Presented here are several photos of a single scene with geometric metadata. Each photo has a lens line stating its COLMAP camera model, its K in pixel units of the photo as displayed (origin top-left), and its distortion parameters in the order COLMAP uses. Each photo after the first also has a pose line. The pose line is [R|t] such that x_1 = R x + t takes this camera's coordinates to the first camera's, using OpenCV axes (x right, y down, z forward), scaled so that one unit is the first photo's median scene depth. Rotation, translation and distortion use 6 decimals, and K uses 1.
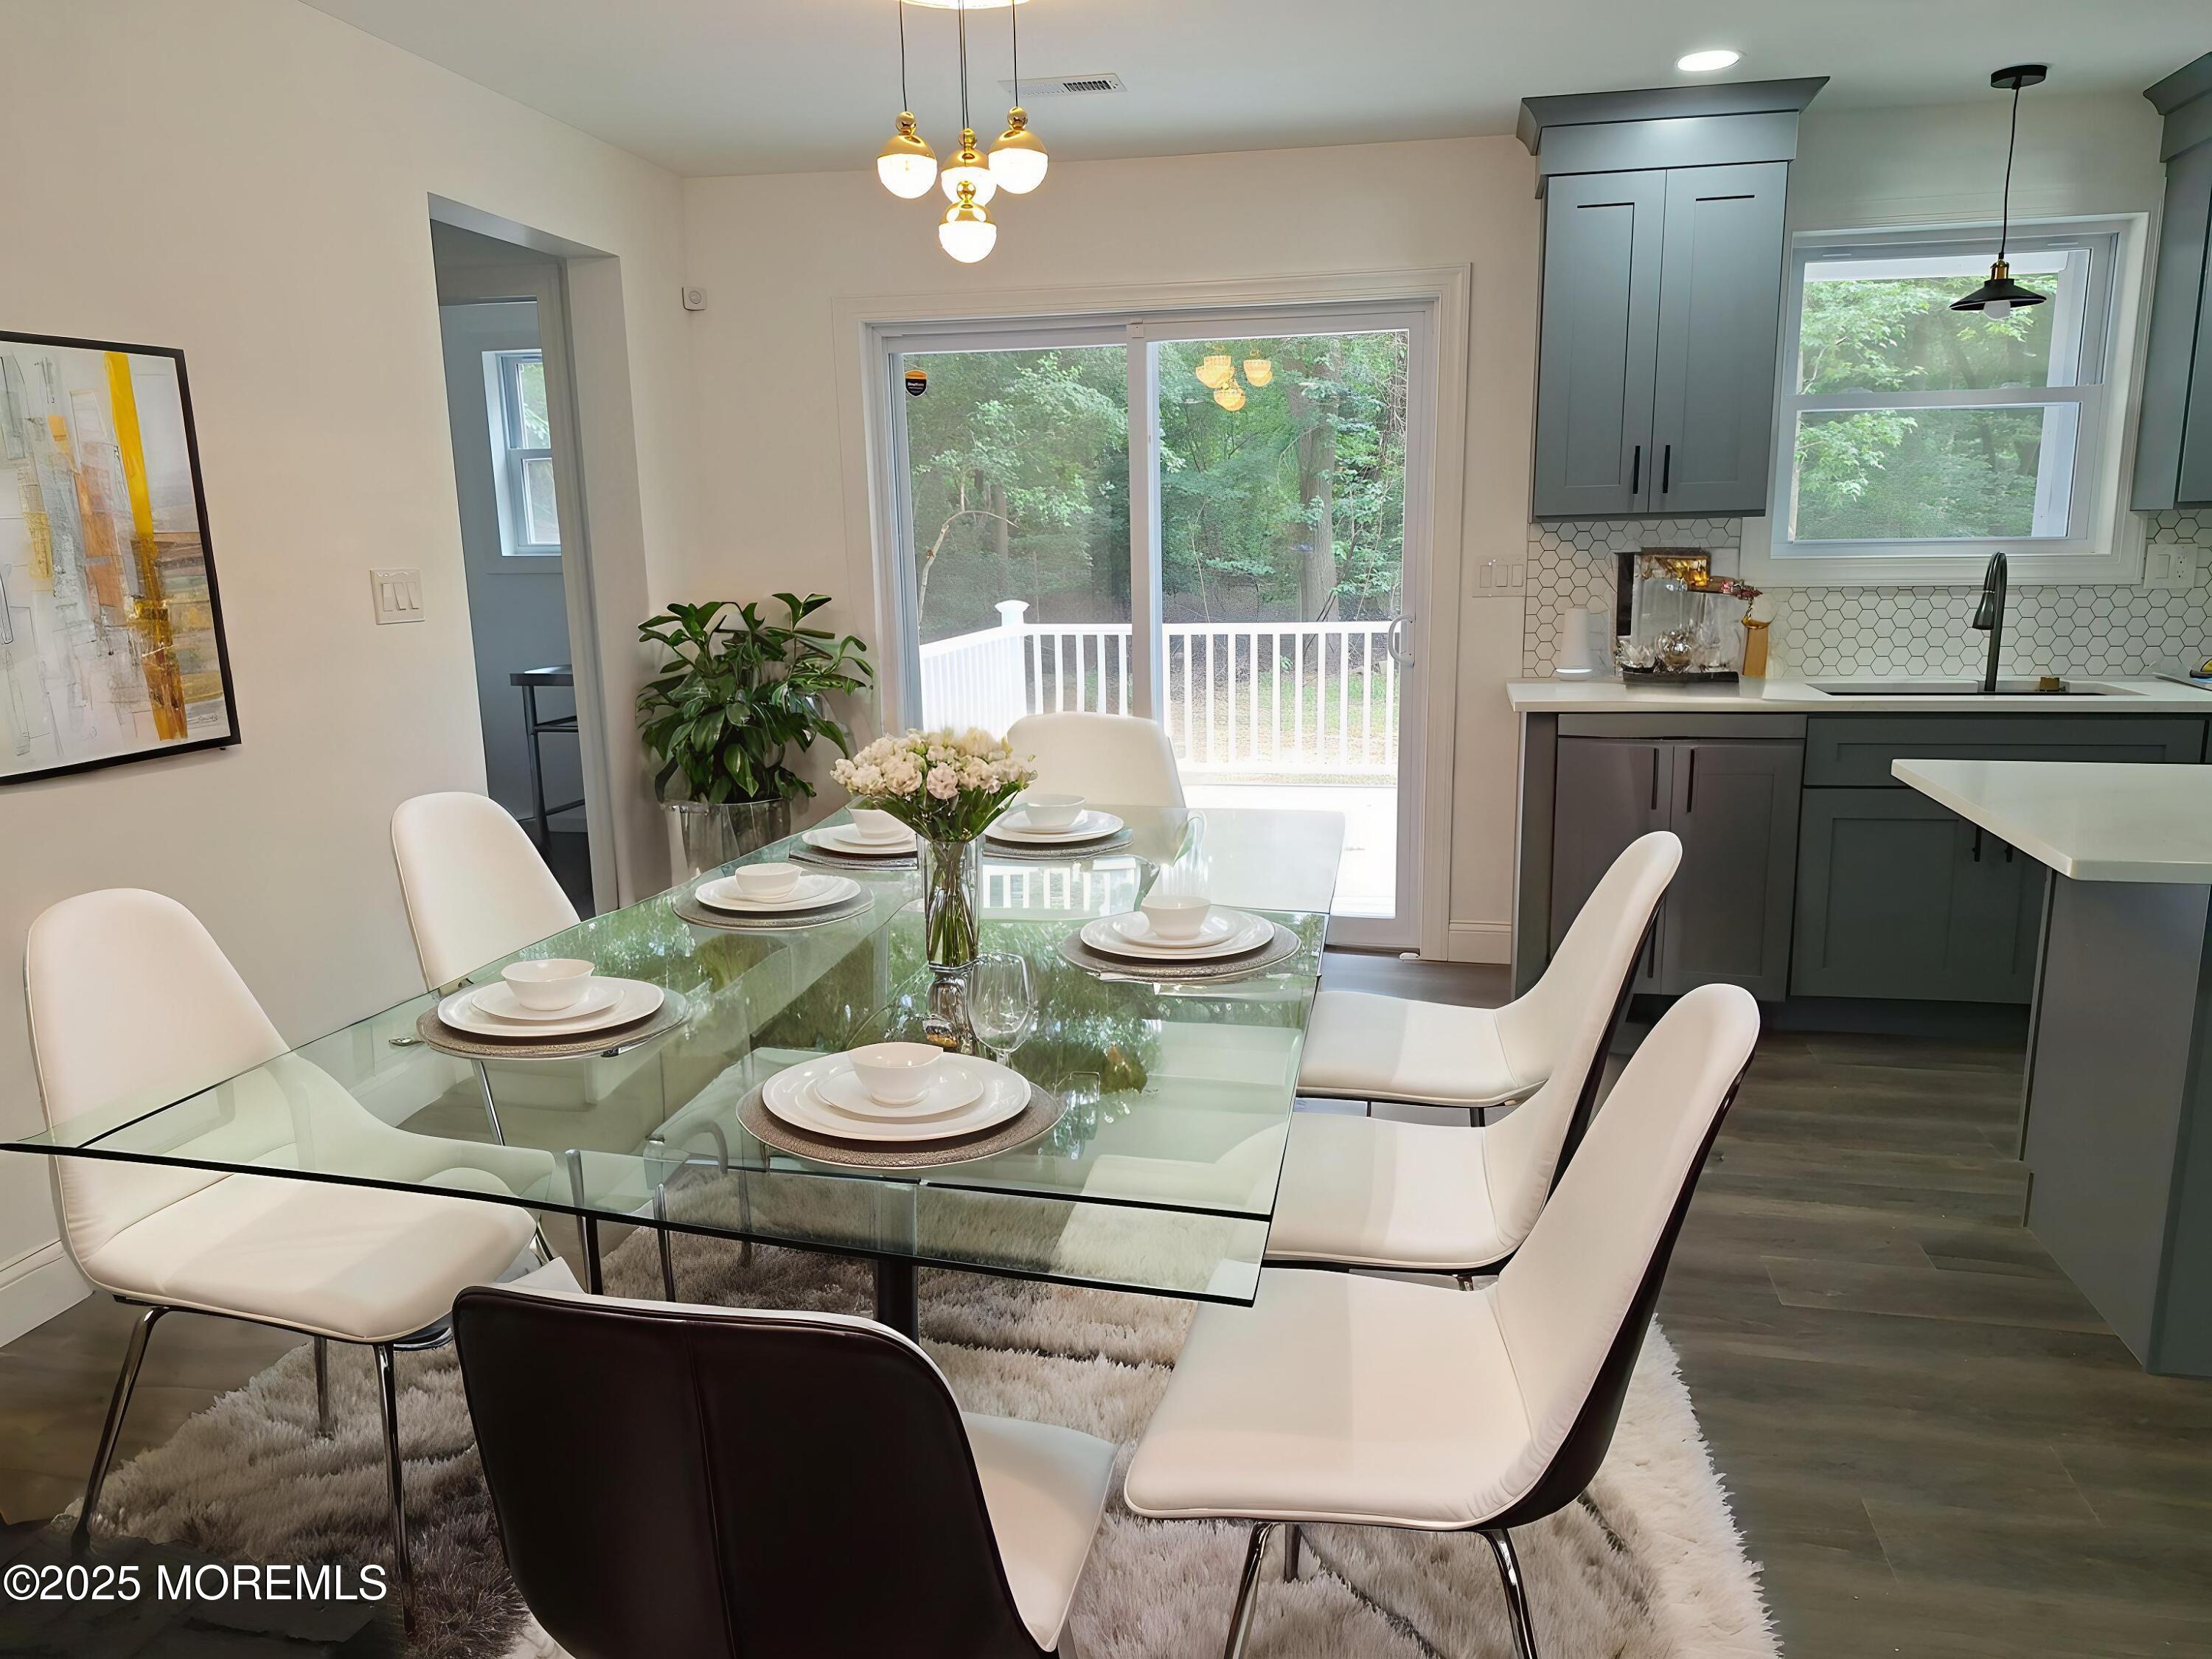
lens RADIAL K [[1540.4, 0, 1106.0], [0, 1540.4, 829.5], [0, 0, 1]] dist [0.008517, 0.004402]
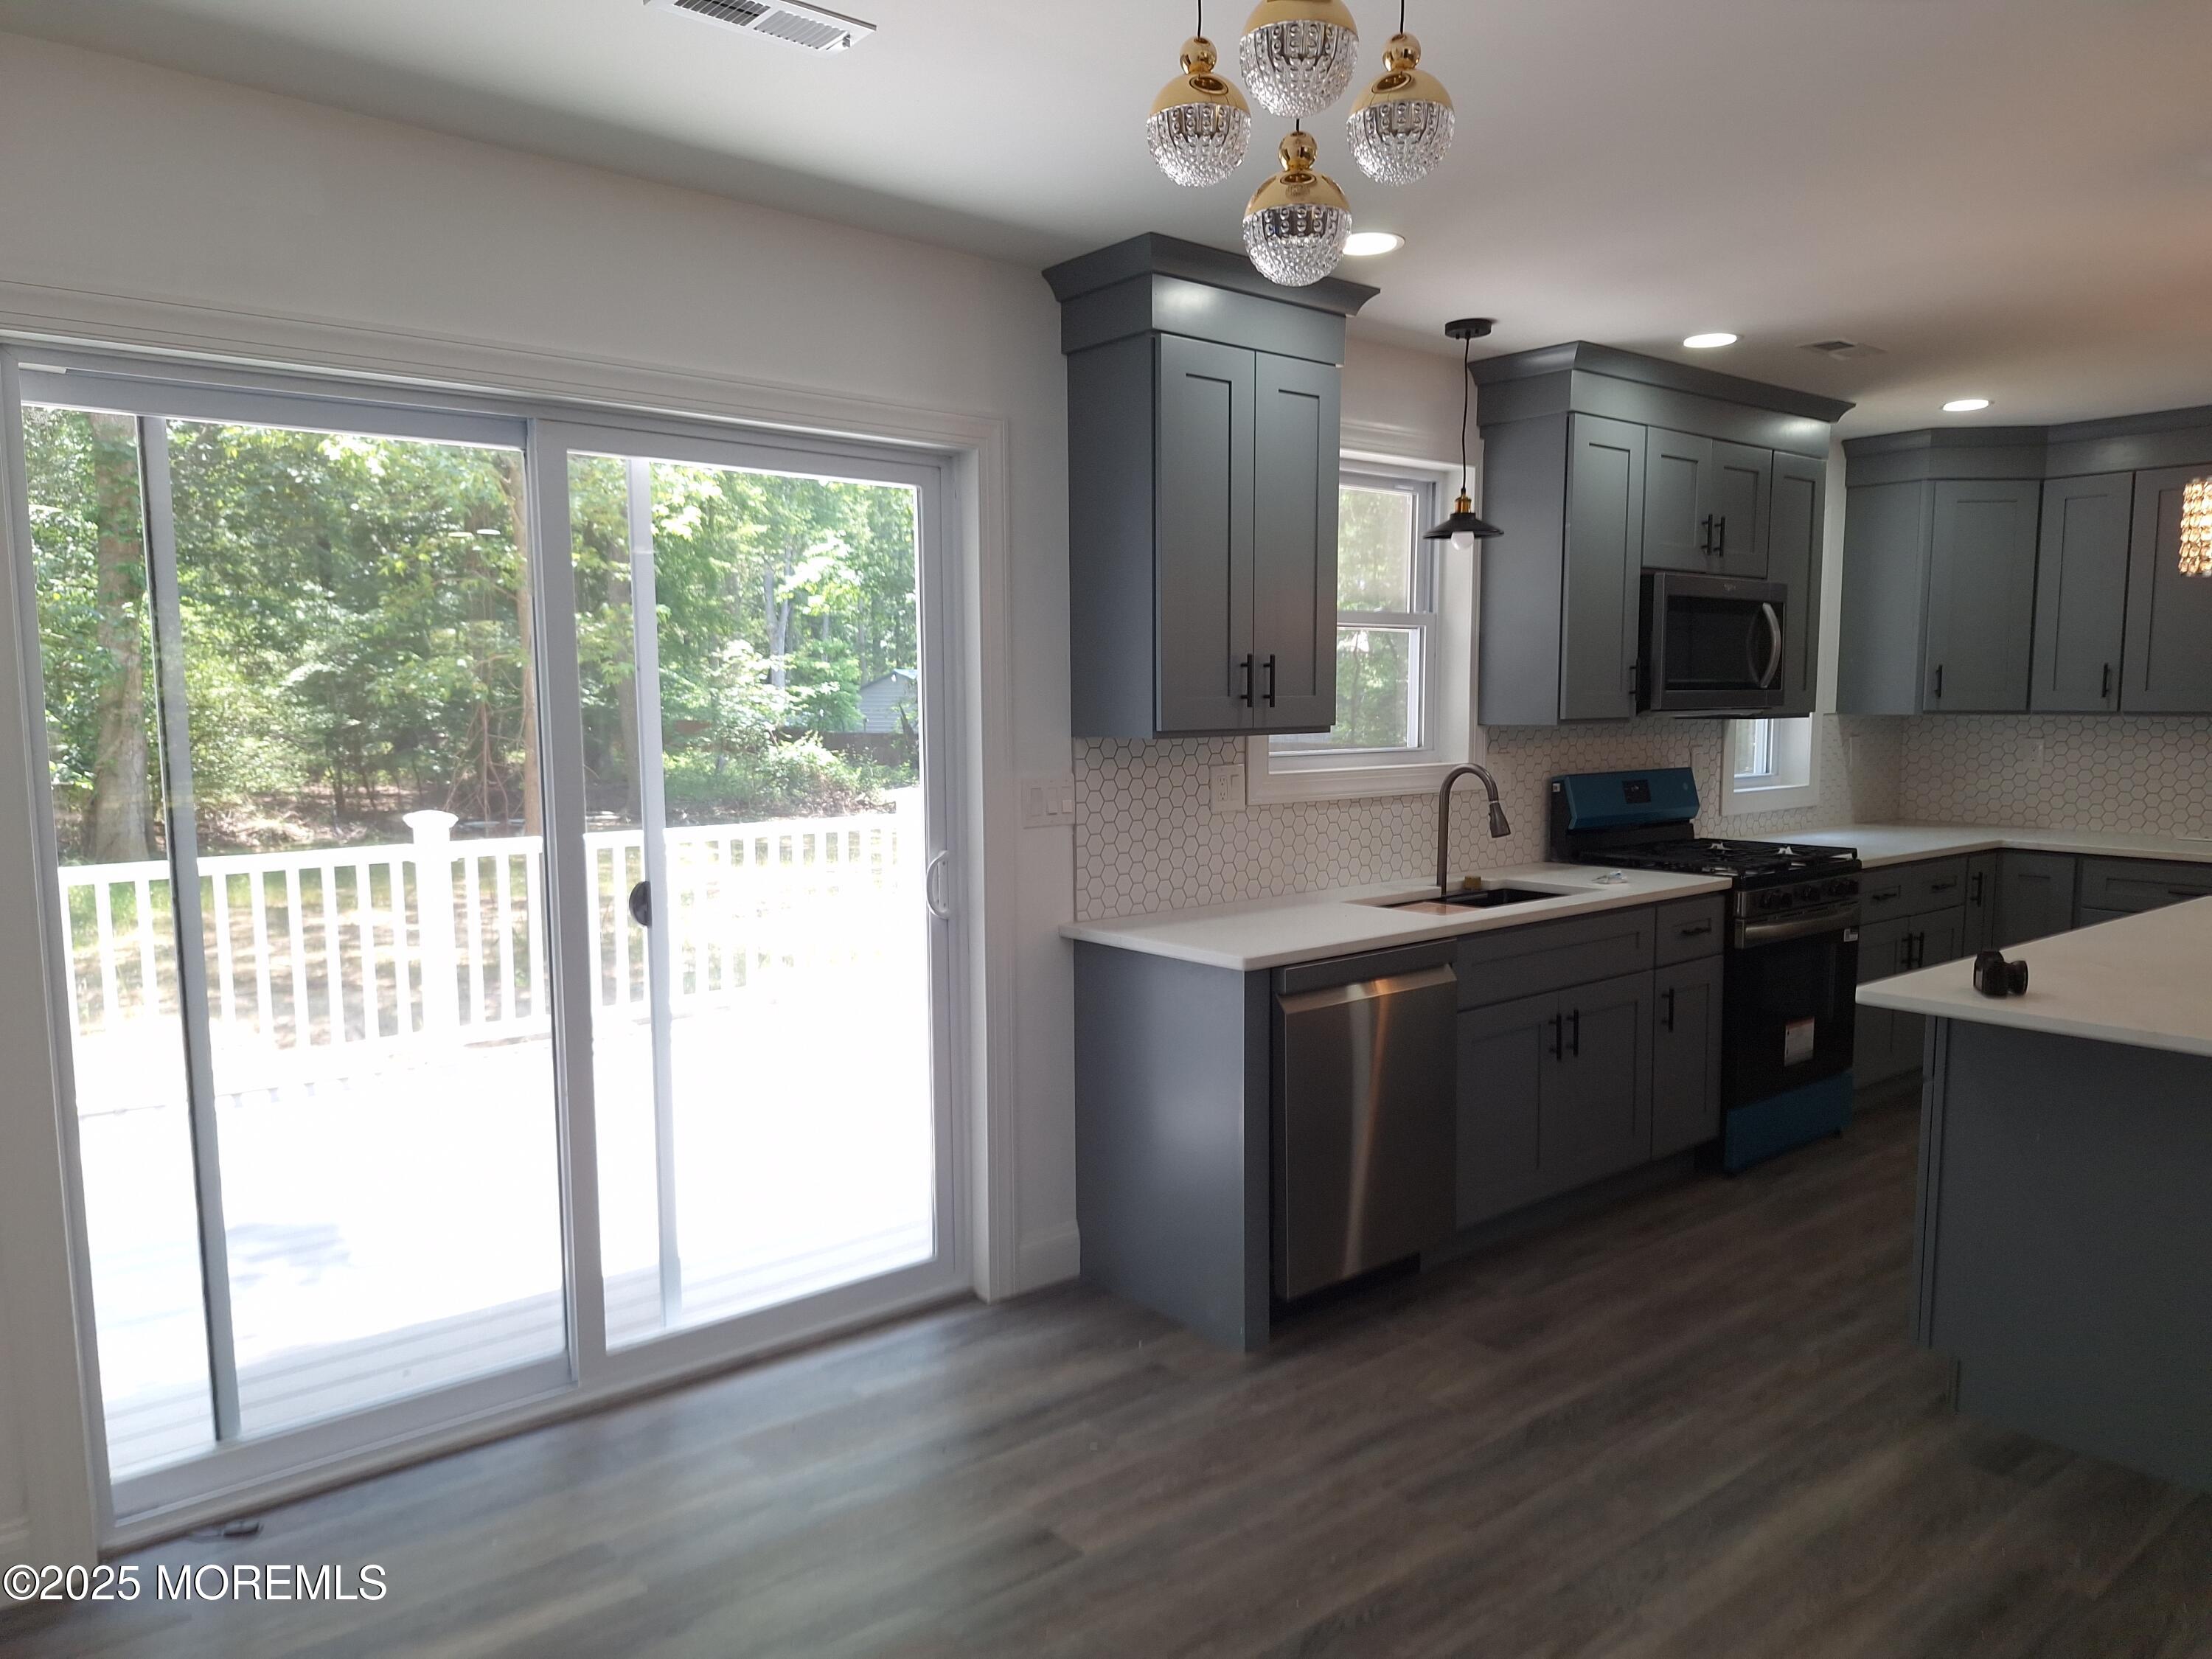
lens RADIAL K [[1537.7, 0, 1097.4], [0, 1537.7, 865.3], [0, 0, 1]] dist [0.097761, -0.106833]
pose [[0.618150, -0.074850, 0.782488, -0.422549], [0.149815, 0.988428, -0.023801, -0.126182], [-0.771651, 0.131941, 0.622210, 0.552946]]
